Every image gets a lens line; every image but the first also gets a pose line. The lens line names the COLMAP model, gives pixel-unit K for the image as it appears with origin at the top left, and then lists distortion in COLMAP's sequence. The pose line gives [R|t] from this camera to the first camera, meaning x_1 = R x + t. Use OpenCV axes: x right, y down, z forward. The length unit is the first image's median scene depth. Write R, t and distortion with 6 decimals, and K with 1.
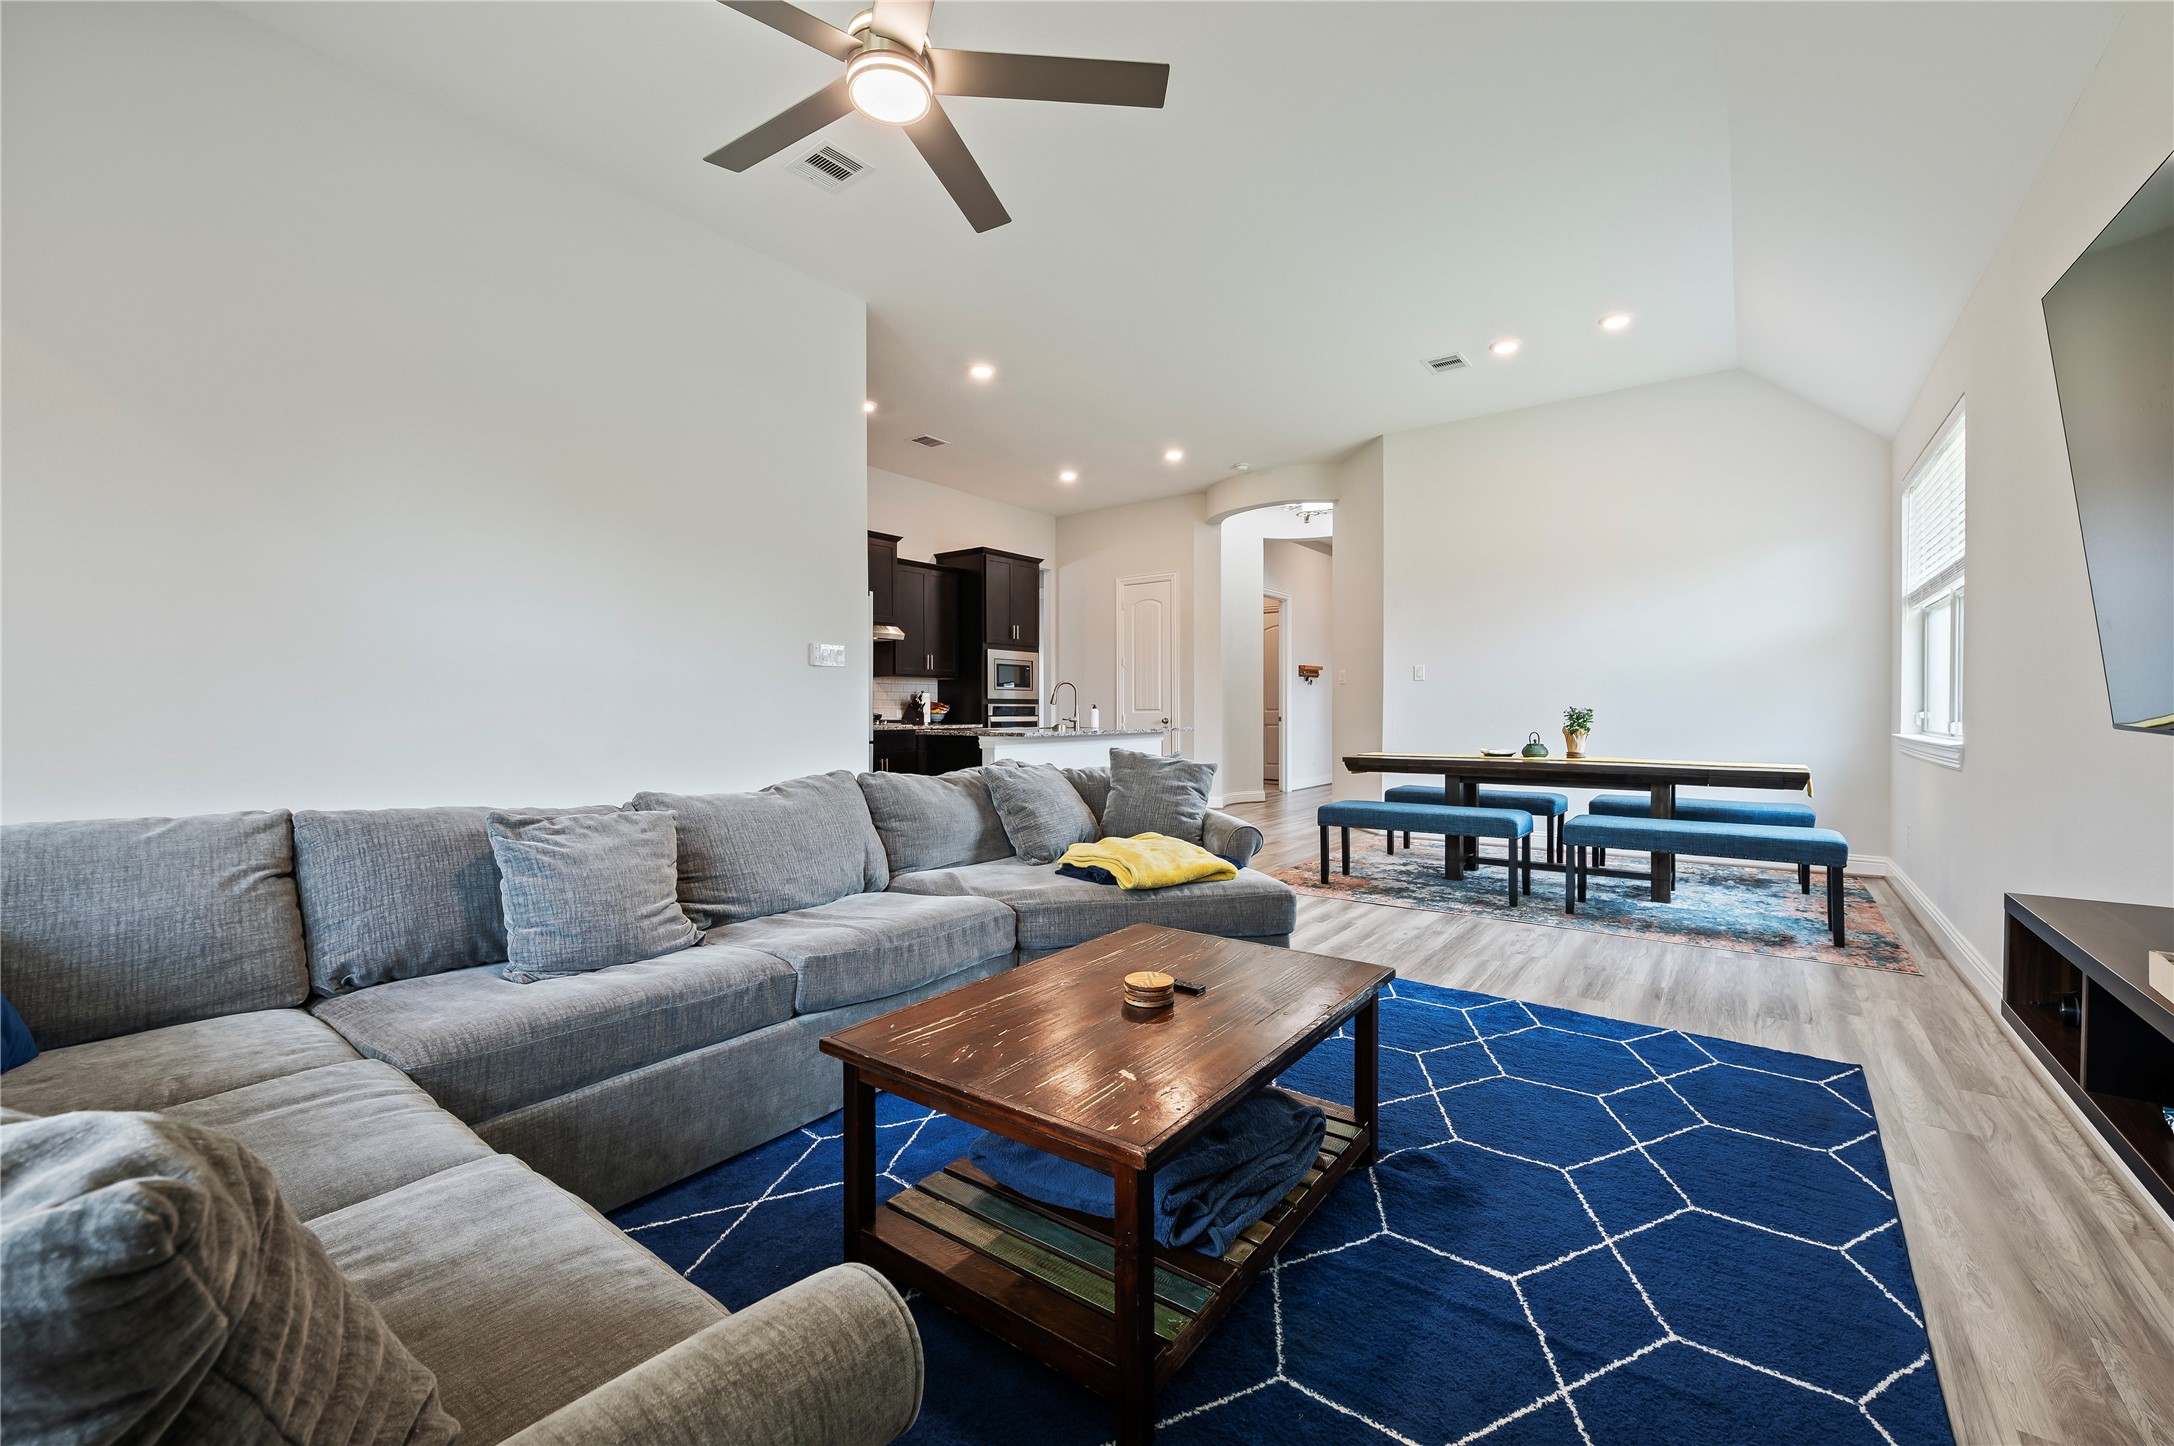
lens RADIAL K [[856.3, 0, 1087.0], [0, 856.3, 723.0], [0, 0, 1]] dist [0.000198, 0.000009]
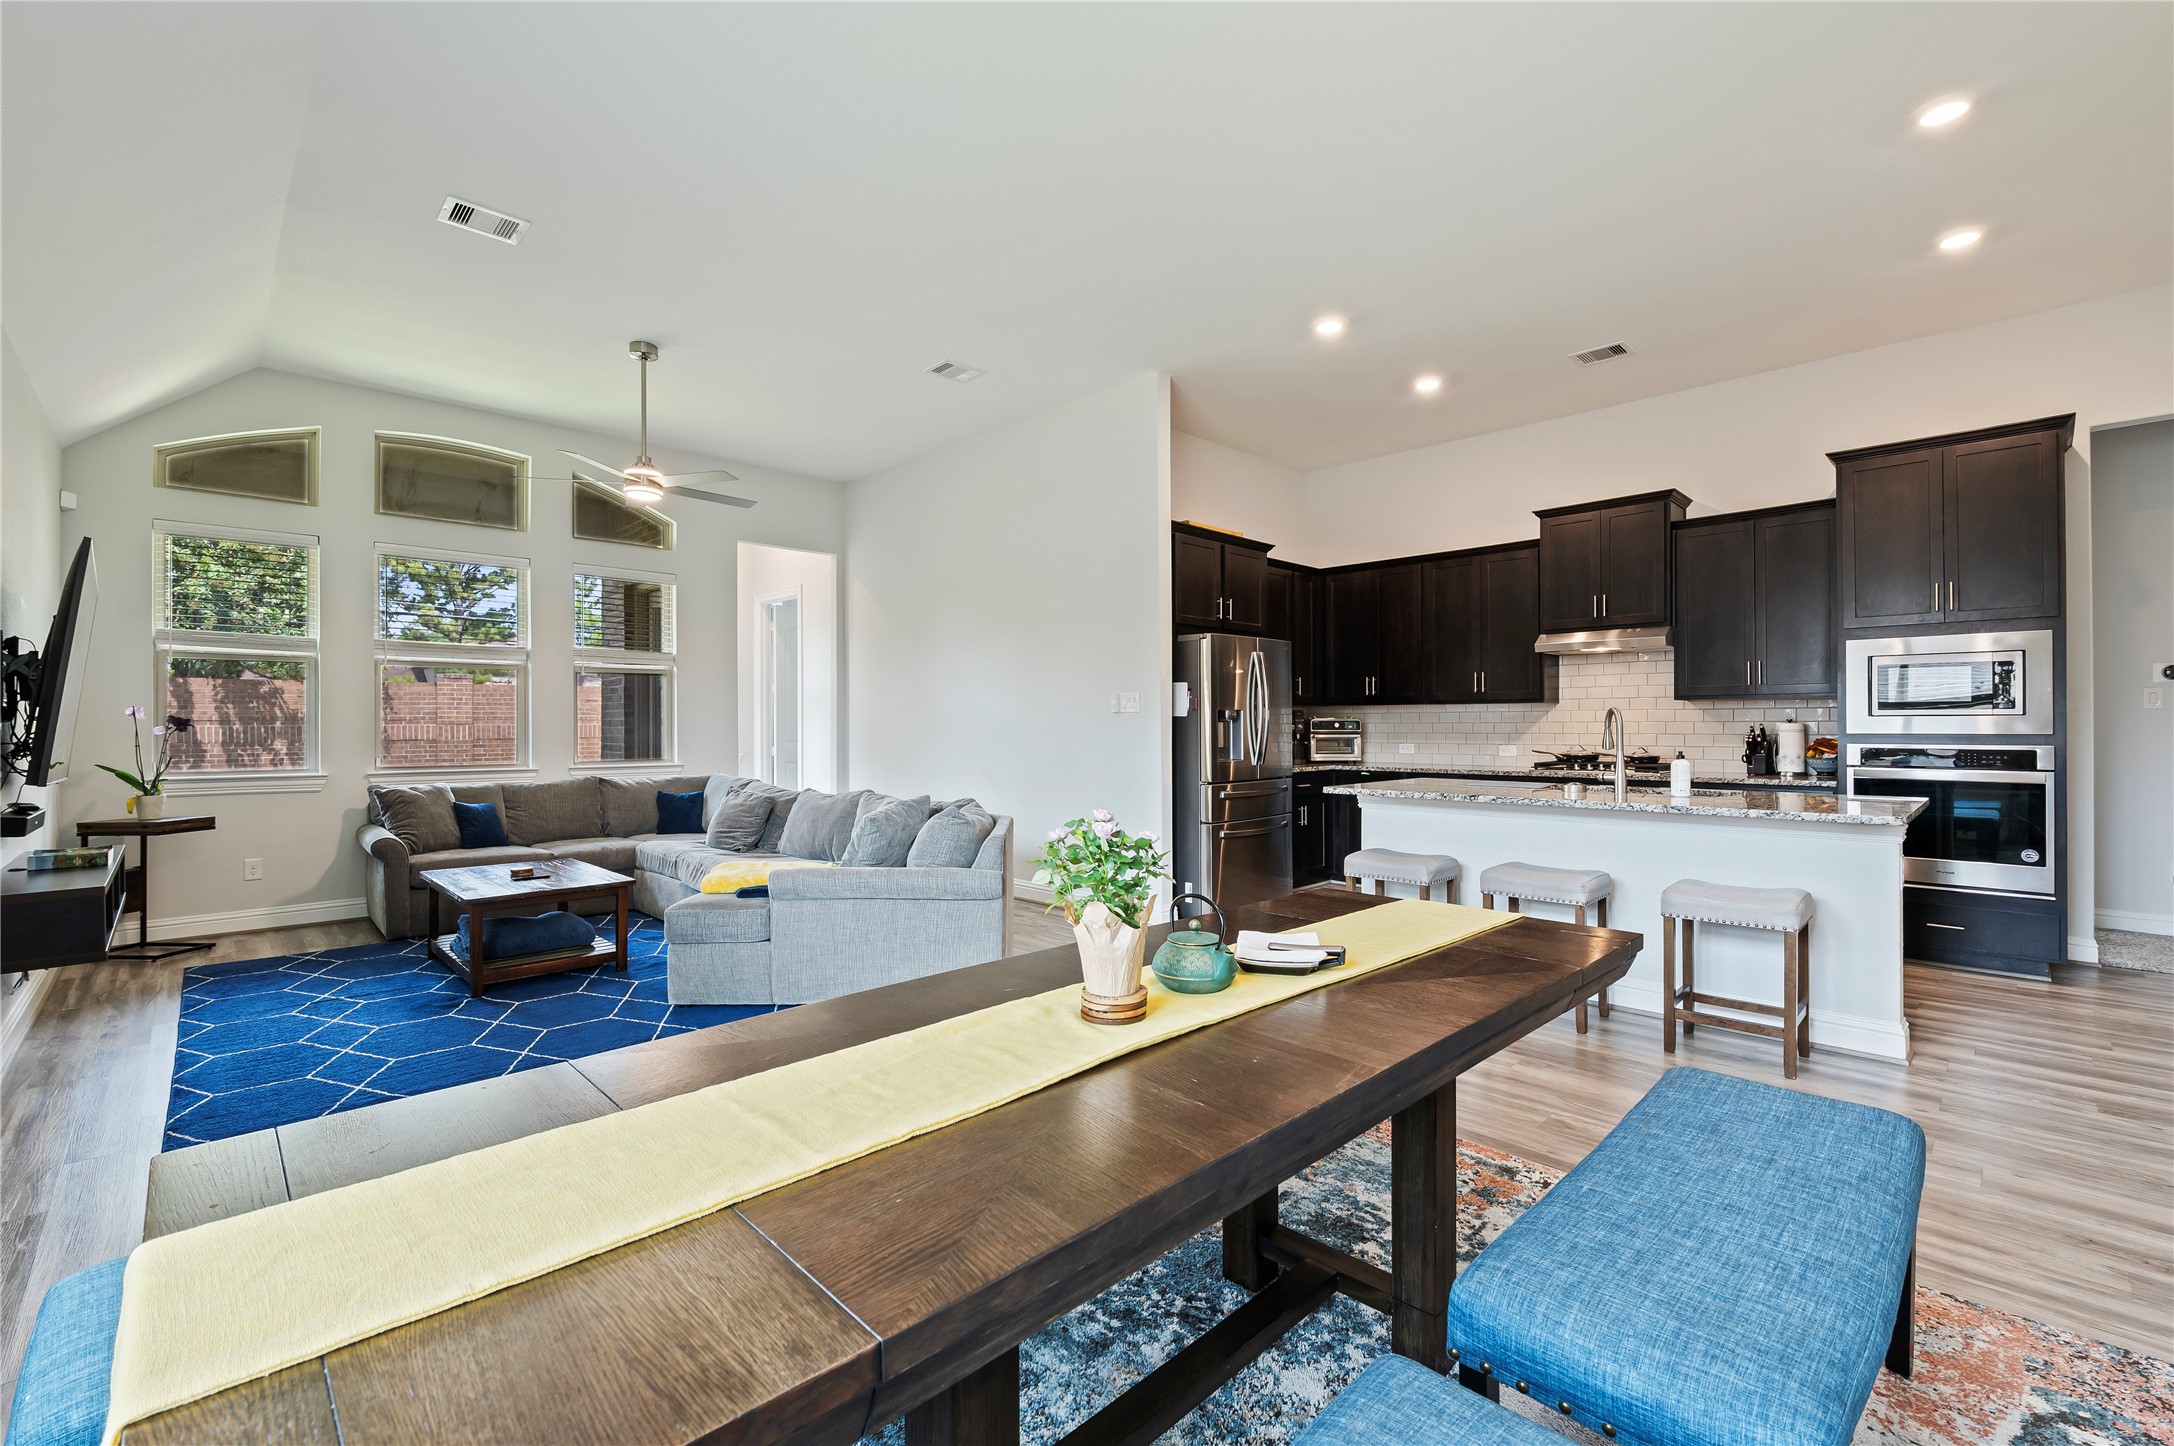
lens RADIAL K [[927.1, 0, 1057.6], [0, 927.1, 723.1], [0, 0, 1]] dist [-0.001854, -0.000279]
pose [[-0.140353, 0.006421, -0.990081, 1.328915], [-0.021699, 0.999719, 0.009559, -0.078471], [0.989864, 0.022826, -0.140174, 1.572435]]
